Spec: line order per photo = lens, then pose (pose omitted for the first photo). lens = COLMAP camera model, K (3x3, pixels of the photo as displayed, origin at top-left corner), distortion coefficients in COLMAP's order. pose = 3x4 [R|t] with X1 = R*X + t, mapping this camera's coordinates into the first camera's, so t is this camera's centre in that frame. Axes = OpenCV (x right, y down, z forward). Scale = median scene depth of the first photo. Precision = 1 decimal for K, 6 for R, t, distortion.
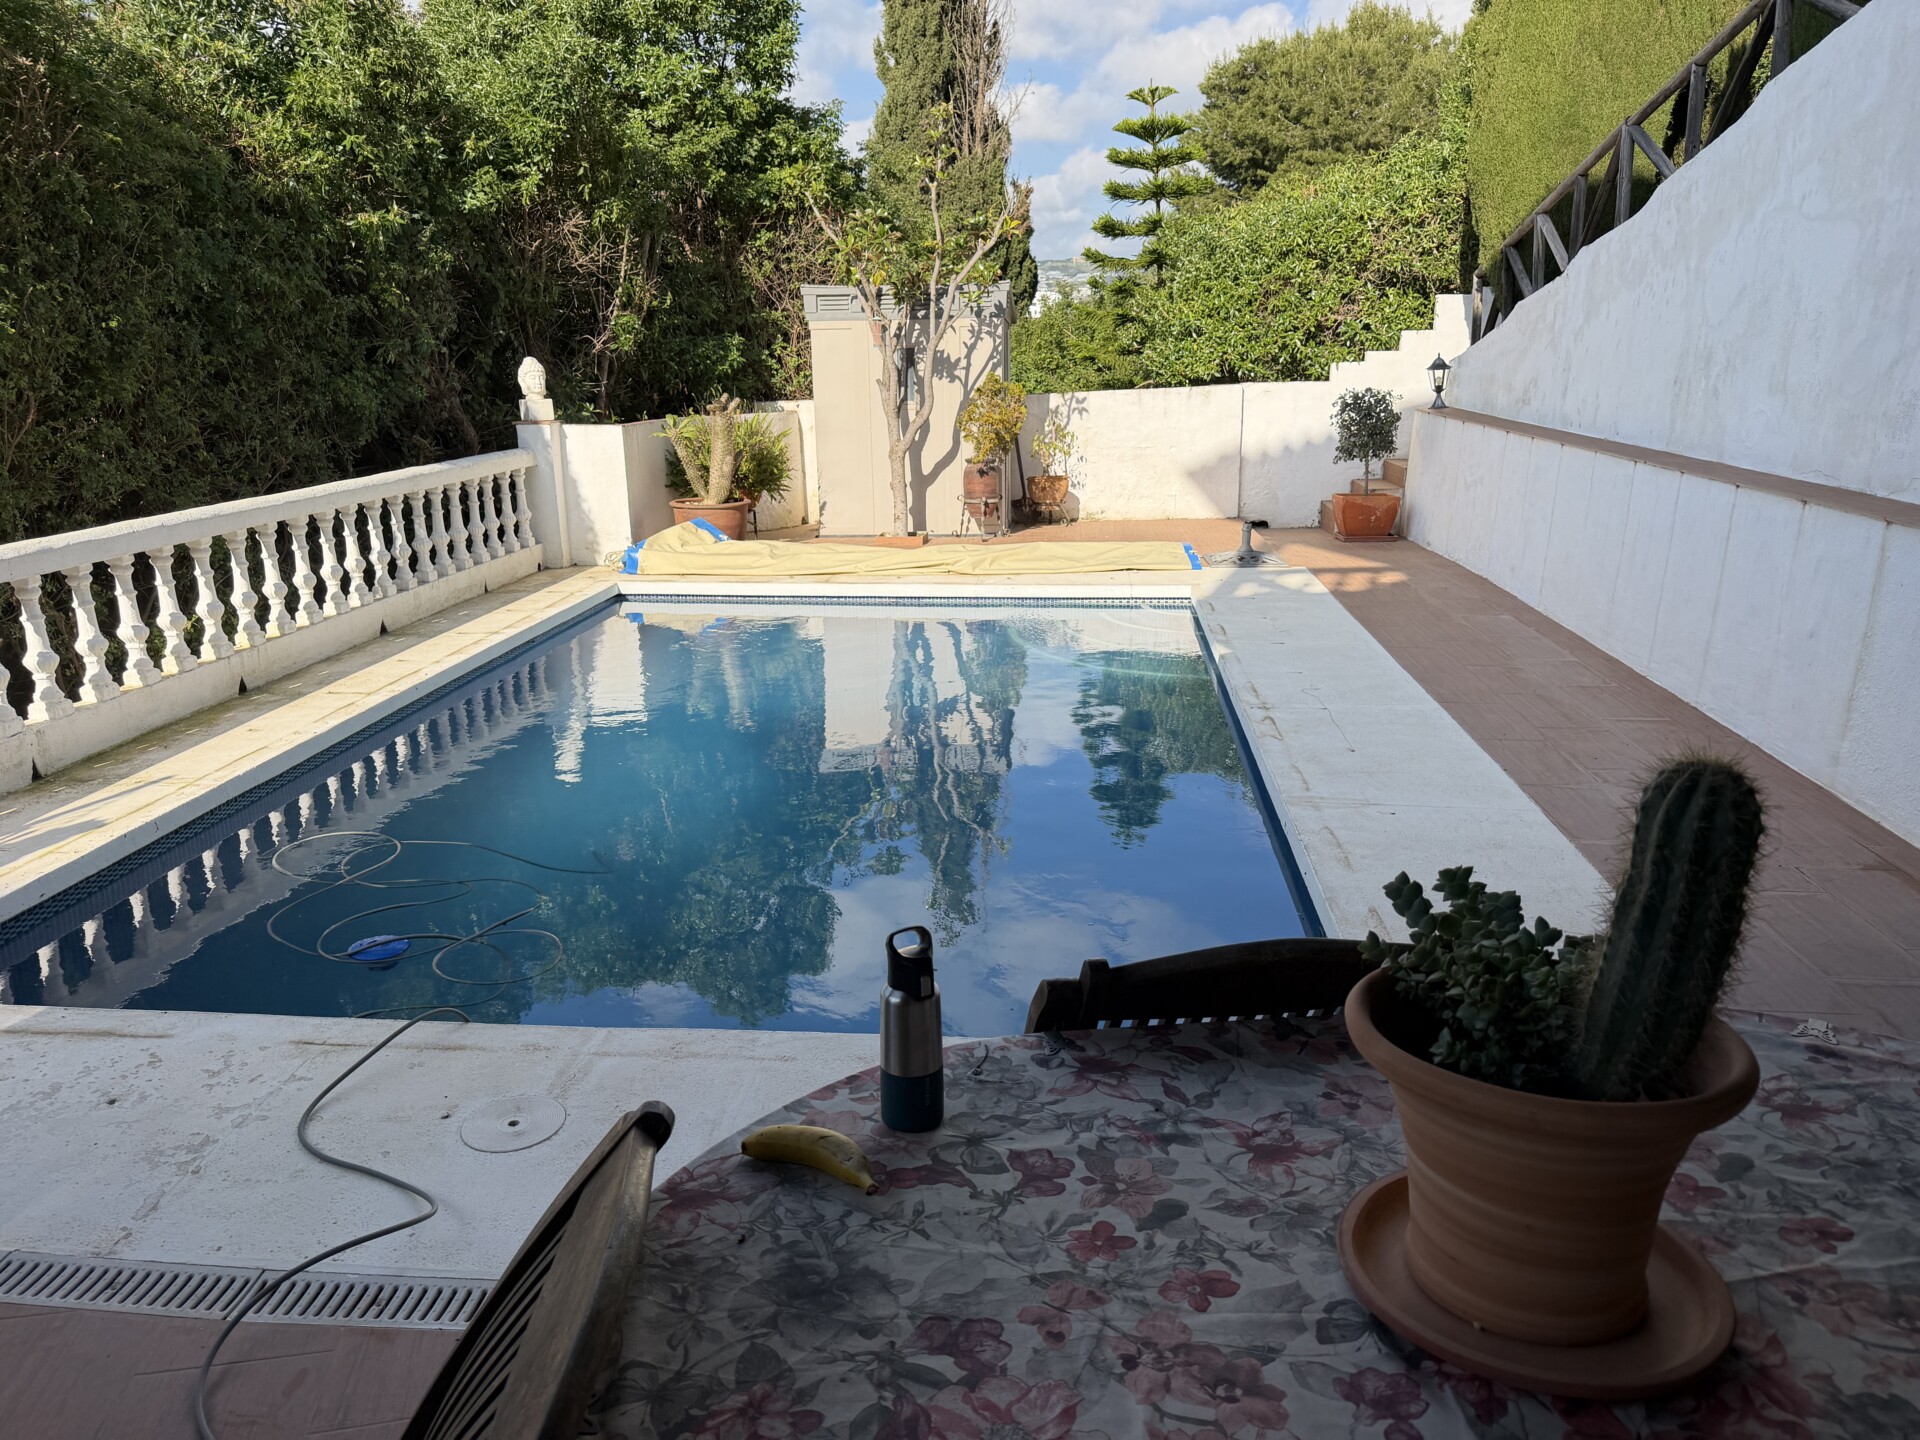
lens RADIAL K [[1338.7, 0, 959.6], [0, 1338.7, 718.5], [0, 0, 1]] dist [0.041589, -0.068452]
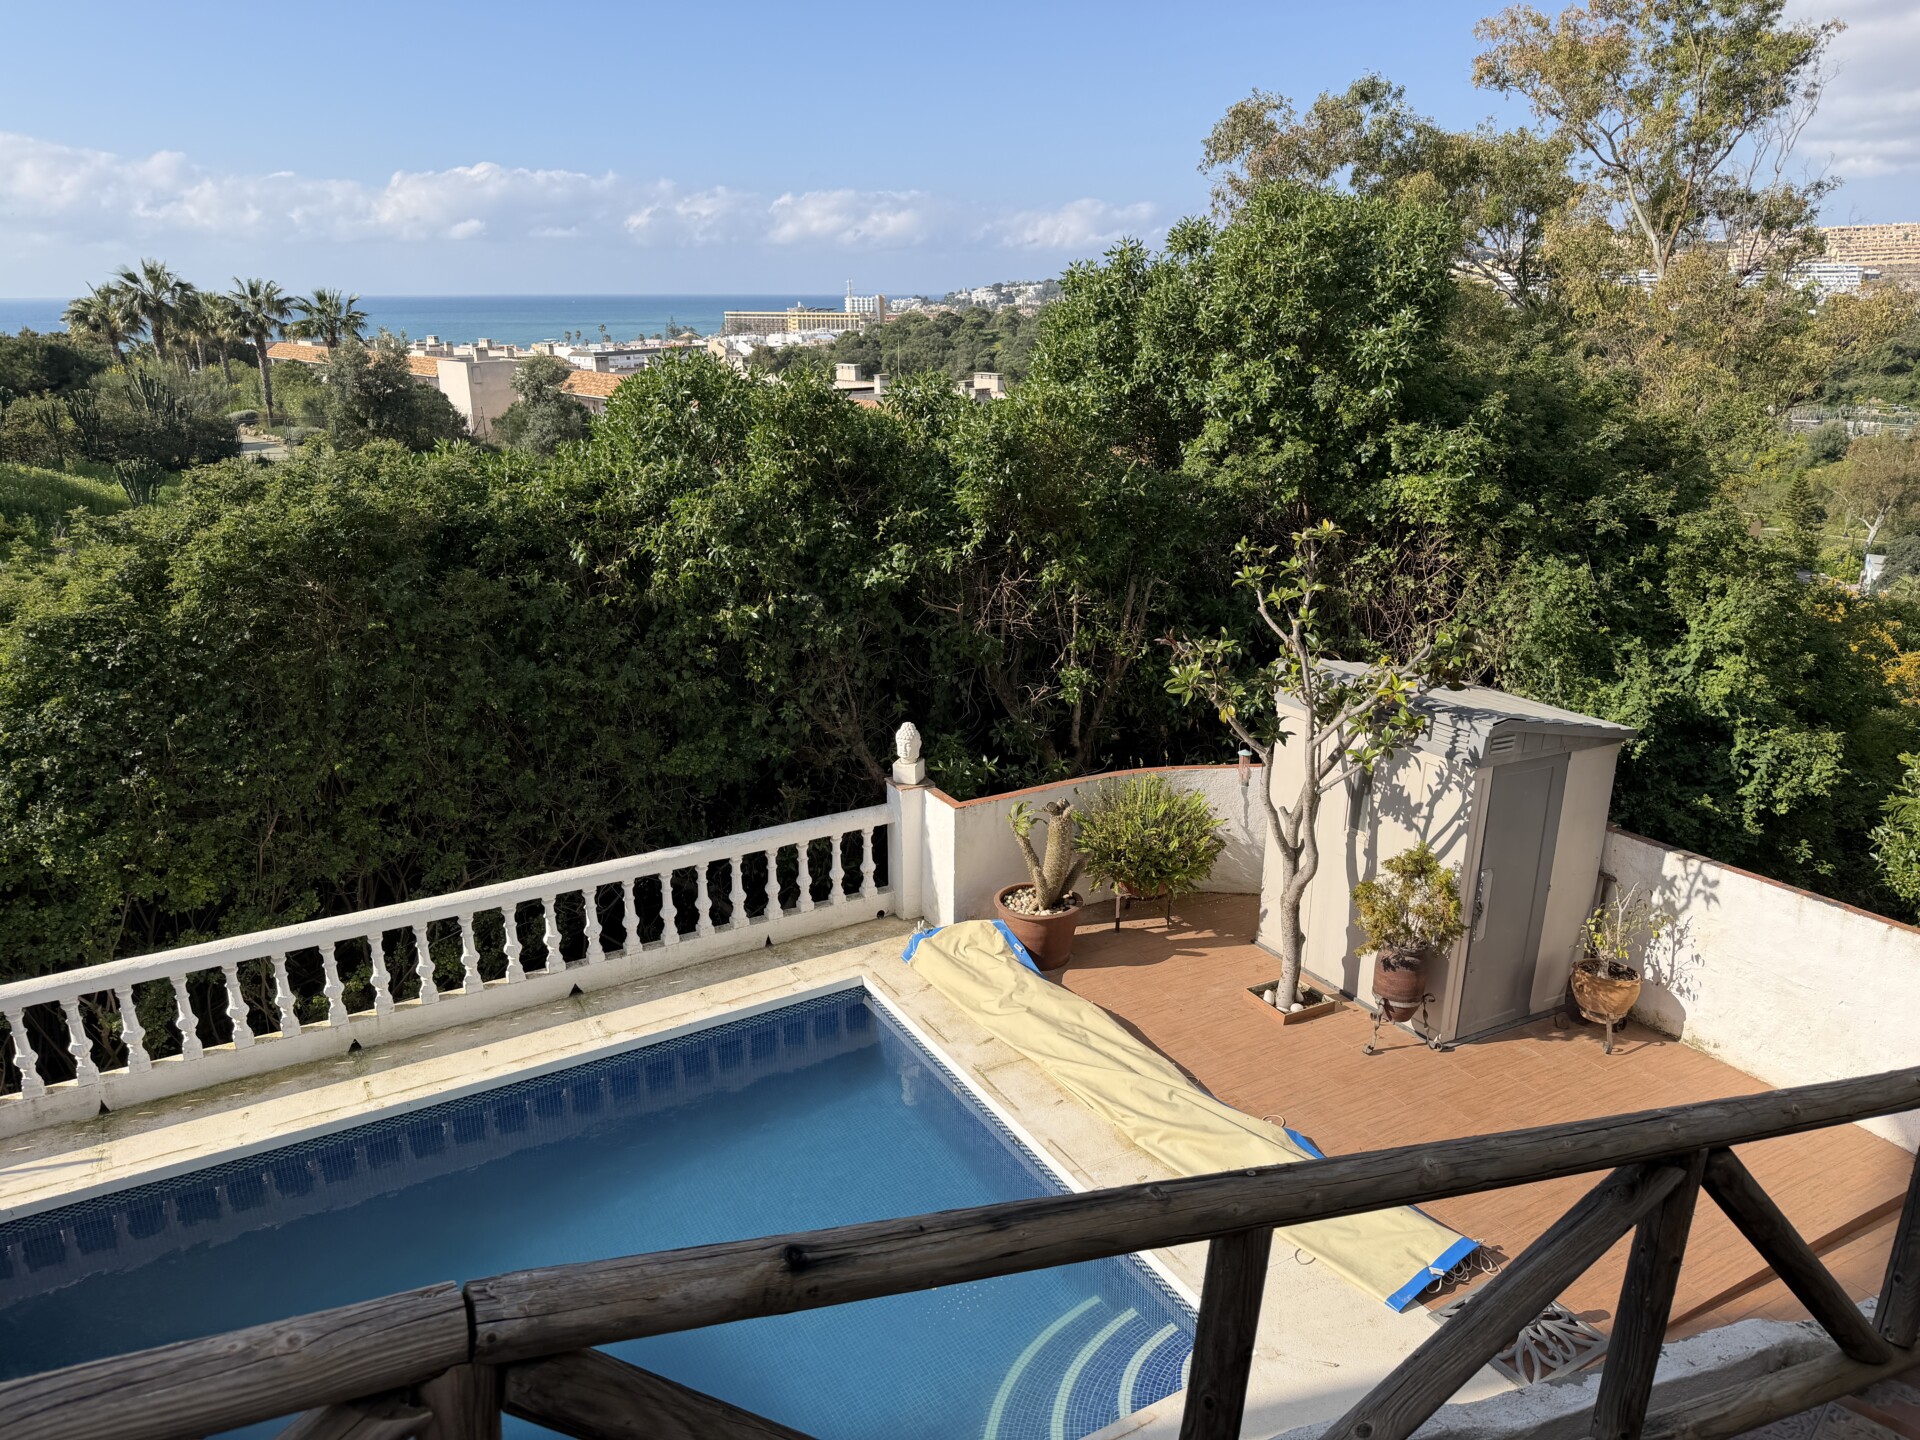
lens RADIAL K [[1338.7, 0, 944.8], [0, 1338.7, 733.0], [0, 0, 1]] dist [0.041589, -0.068452]
pose [[0.562518, 0.262719, -0.783934, 0.418138], [-0.222937, 0.961249, 0.162173, -0.367522], [0.796161, 0.083542, 0.599289, 0.355603]]
